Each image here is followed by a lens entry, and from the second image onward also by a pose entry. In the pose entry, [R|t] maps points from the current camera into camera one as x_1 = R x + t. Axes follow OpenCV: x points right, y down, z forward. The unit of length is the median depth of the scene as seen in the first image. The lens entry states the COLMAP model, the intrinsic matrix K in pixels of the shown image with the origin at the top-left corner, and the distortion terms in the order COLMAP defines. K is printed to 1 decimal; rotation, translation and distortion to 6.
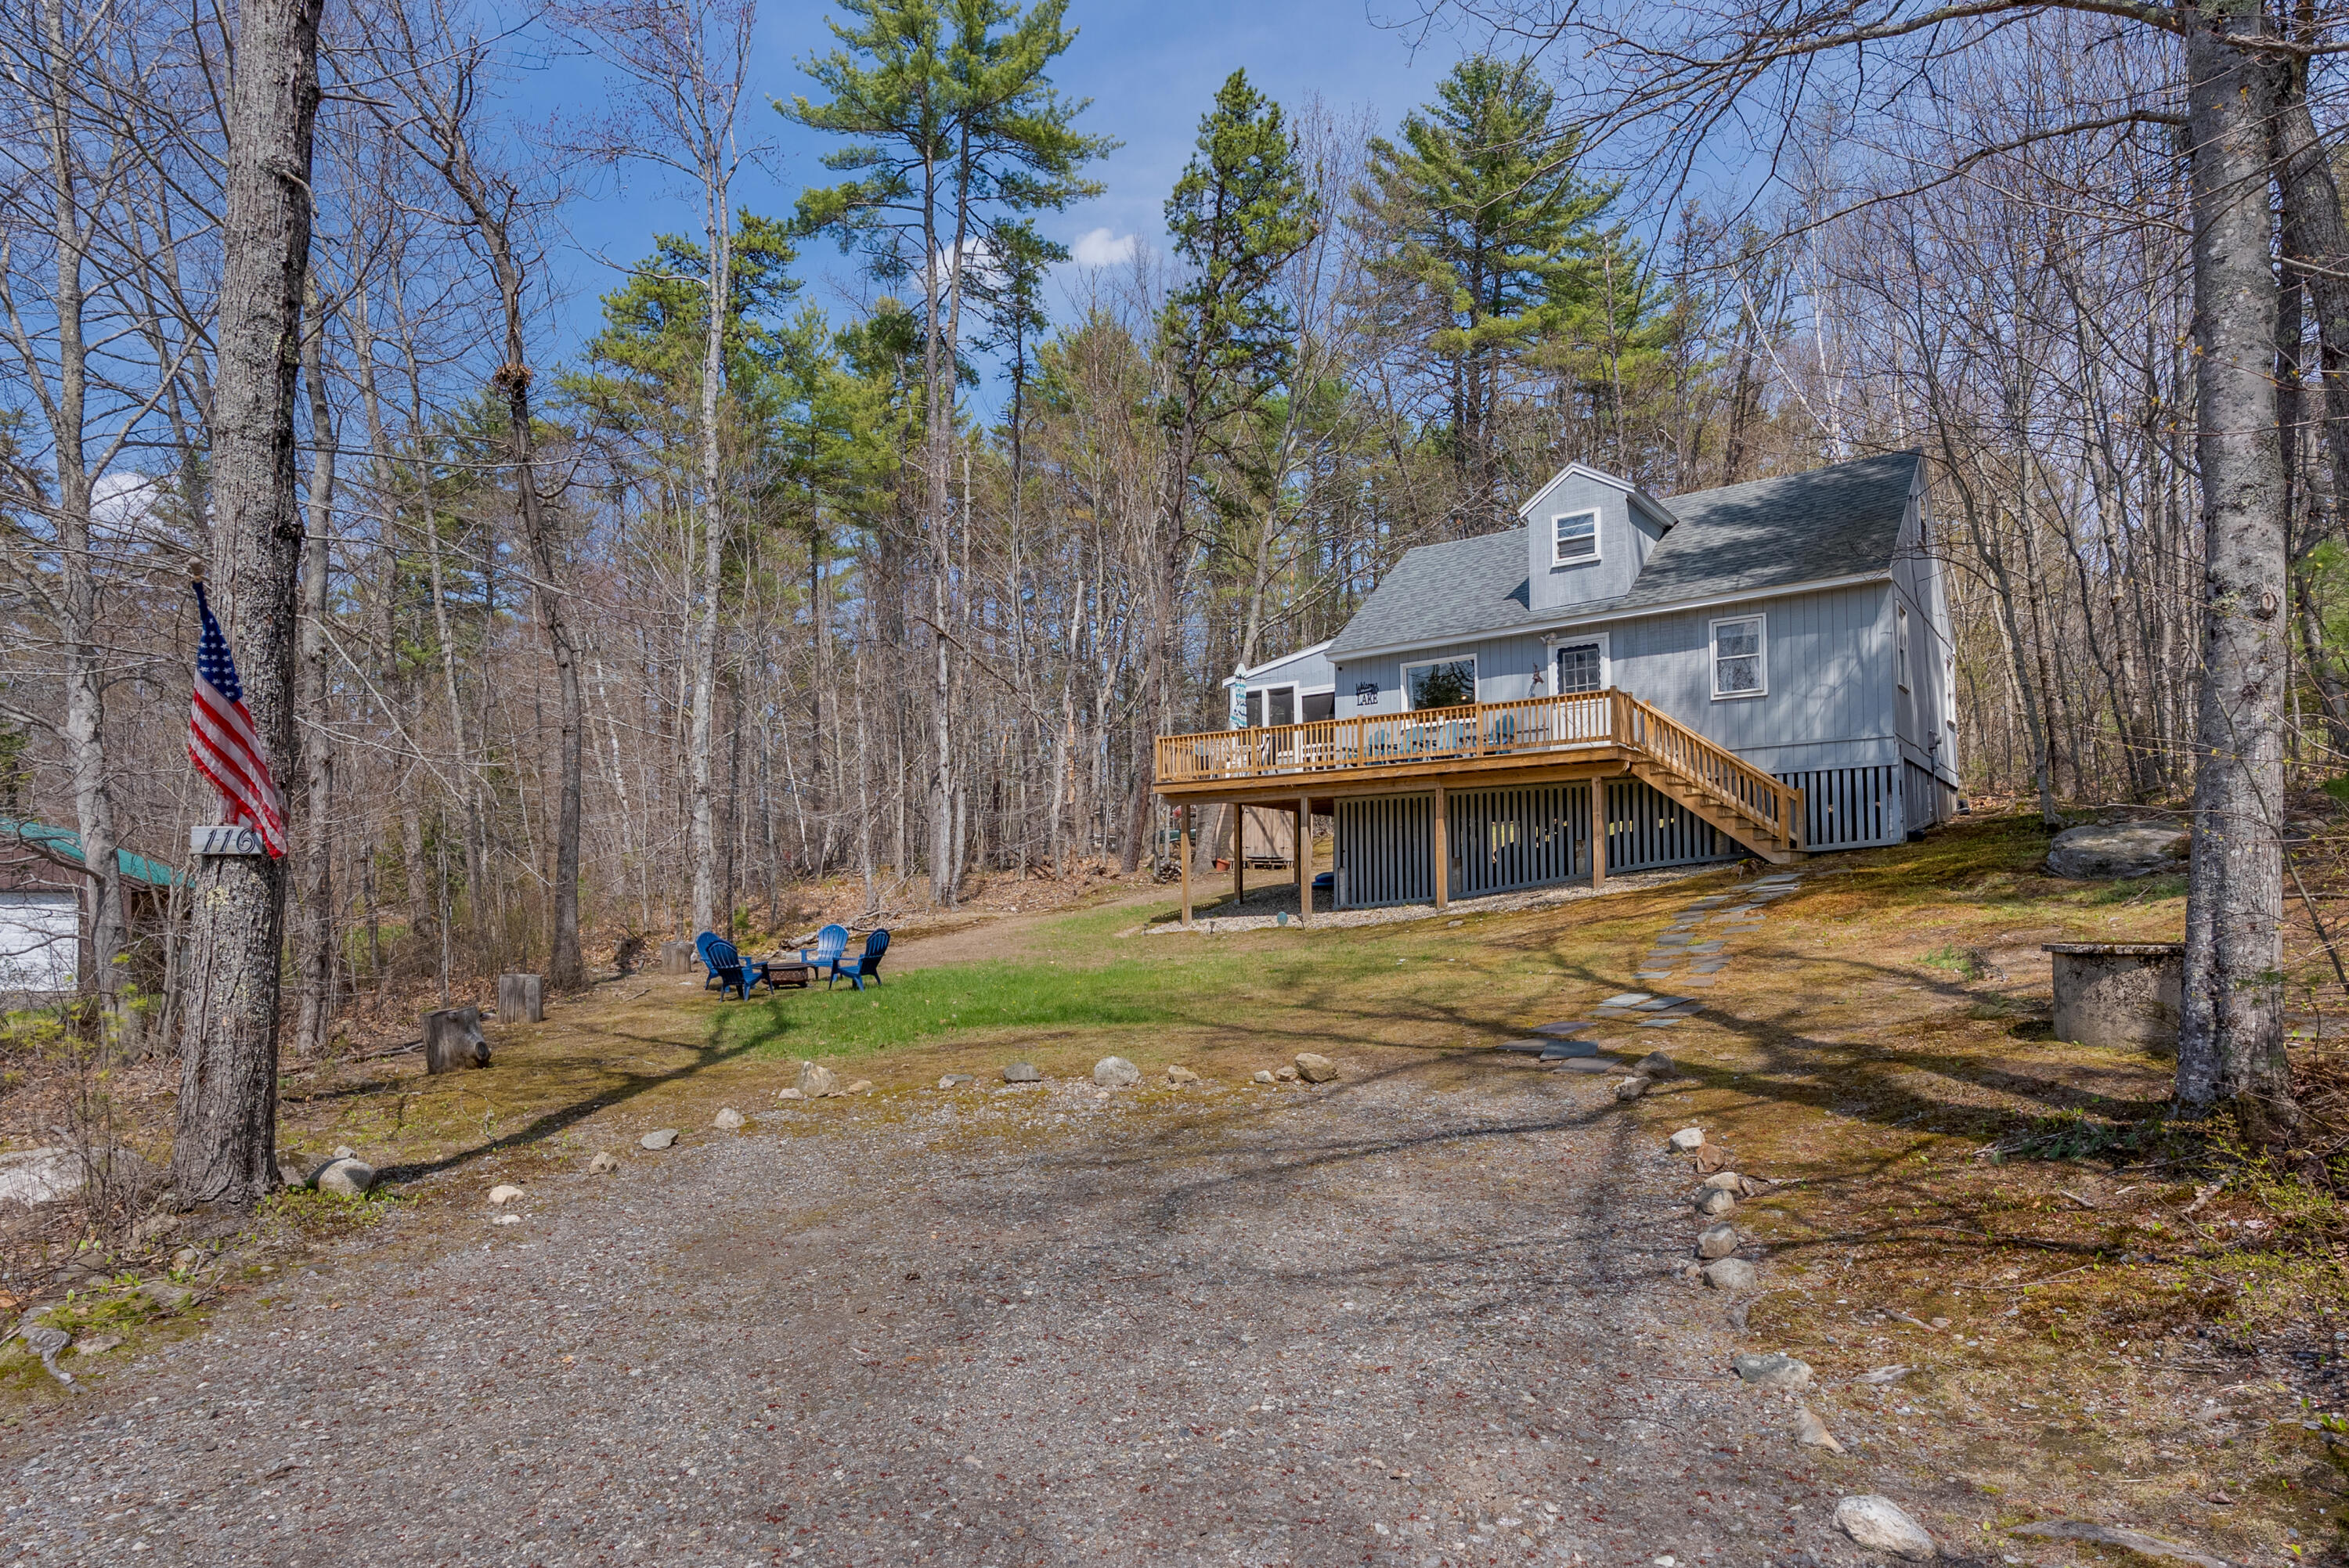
lens RADIAL K [[1306.1, 0, 1148.0], [0, 1306.1, 838.1], [0, 0, 1]] dist [-0.002606, -0.000305]
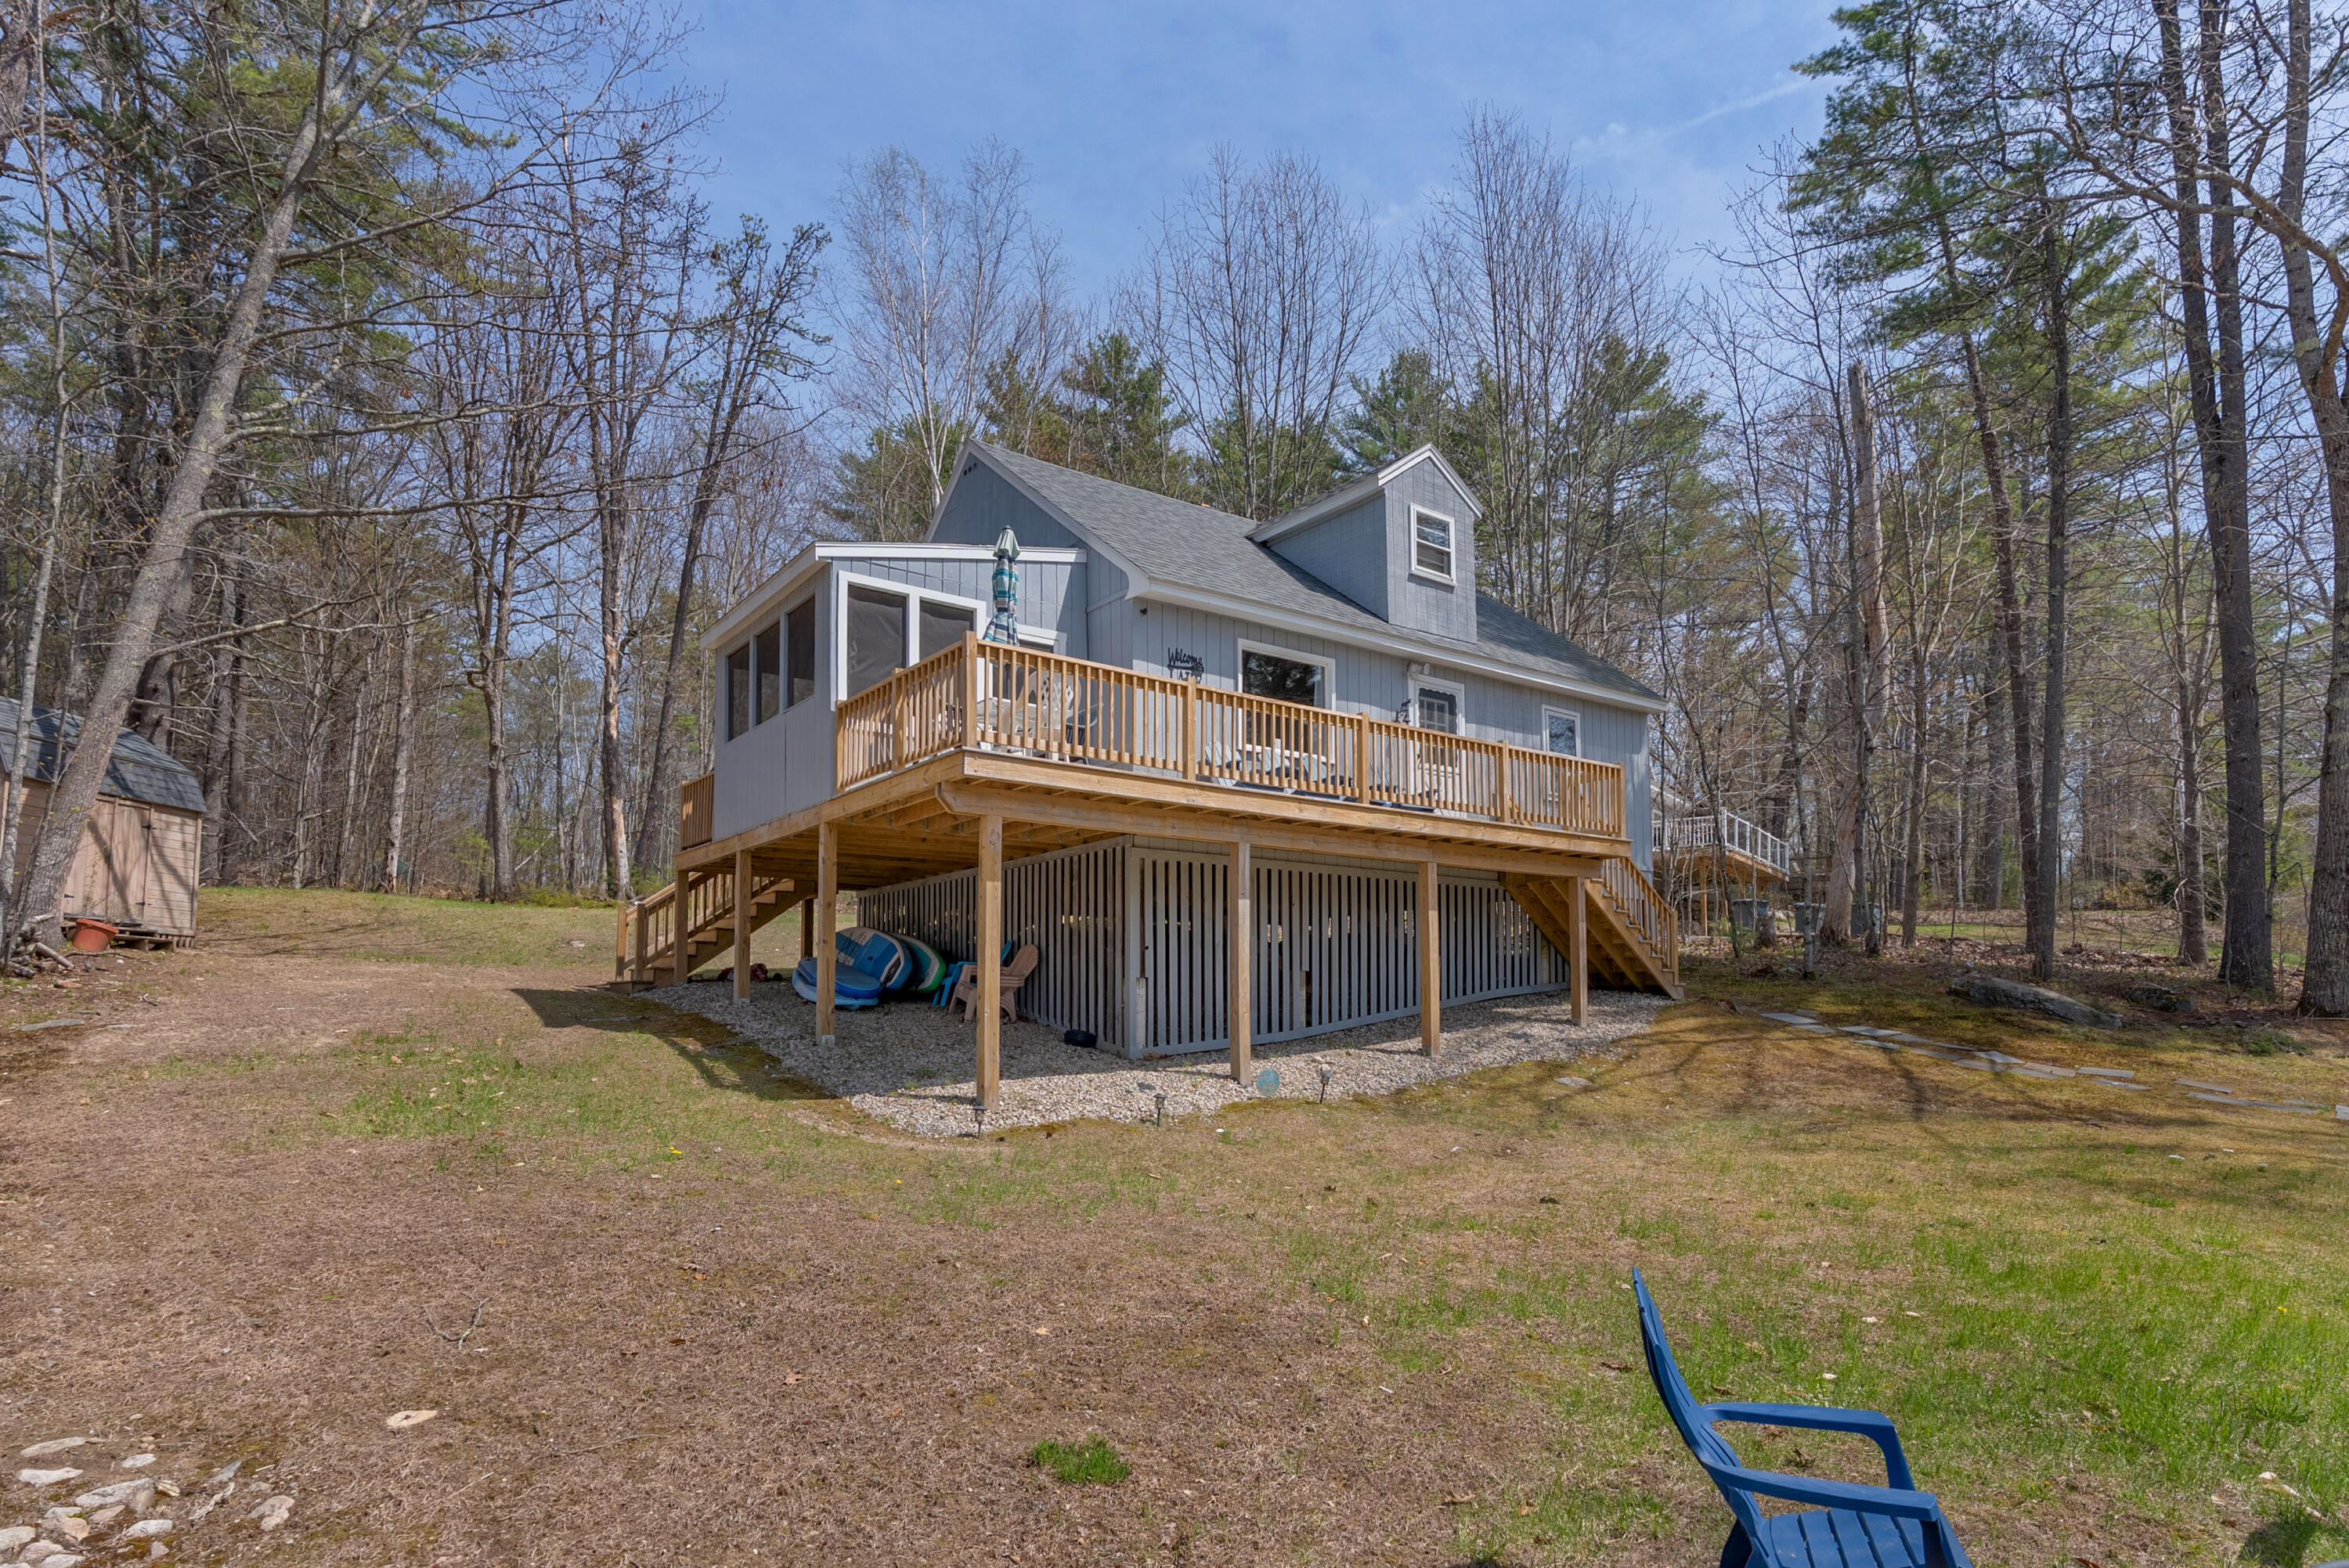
lens RADIAL K [[1274.4, 0, 1104.3], [0, 1274.4, 901.0], [0, 0, 1]] dist [-0.012260, 0.004749]
pose [[0.281185, 0.085906, 0.955801, -0.396103], [-0.058159, 0.995680, -0.072381, 0.034064], [-0.957890, -0.035236, 0.284966, 0.955702]]
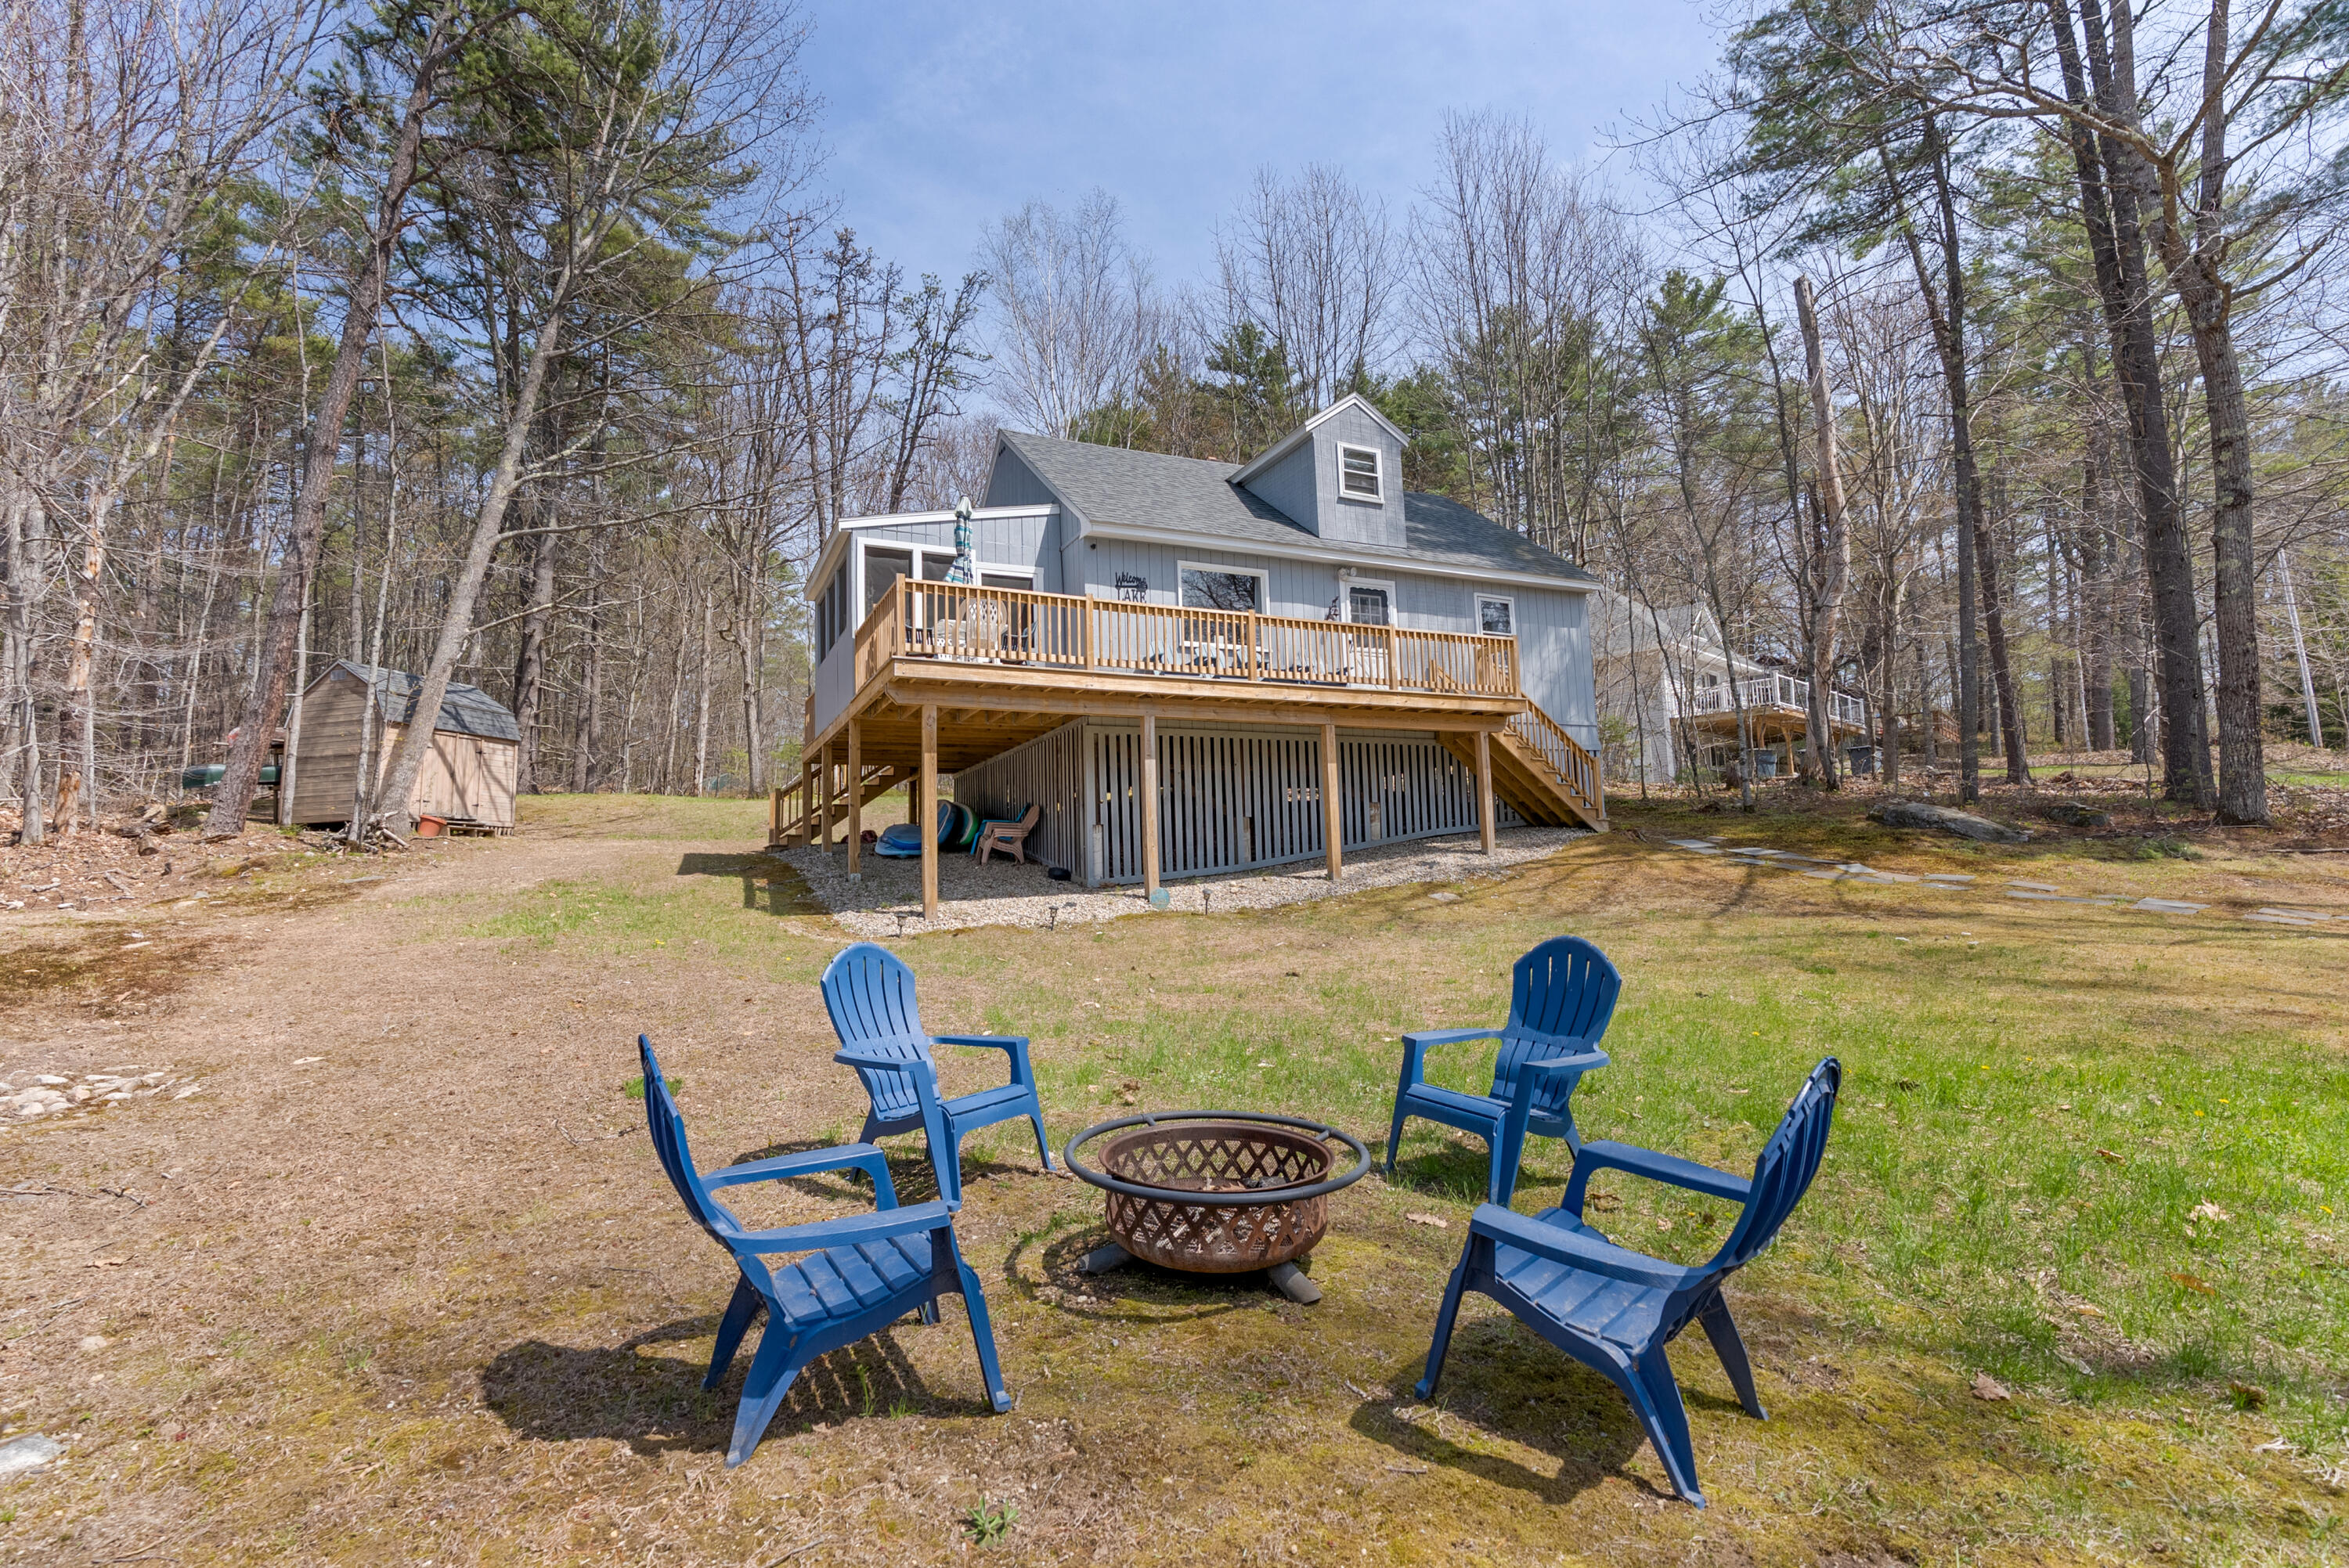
lens RADIAL K [[1069.3, 0, 1125.4], [0, 1069.3, 740.7], [0, 0, 1]] dist [-0.013932, -0.000612]
pose [[0.462841, 0.112658, 0.879253, -0.388490], [-0.027806, 0.993248, -0.112626, 0.046950], [-0.886005, 0.027680, 0.462849, 0.794772]]
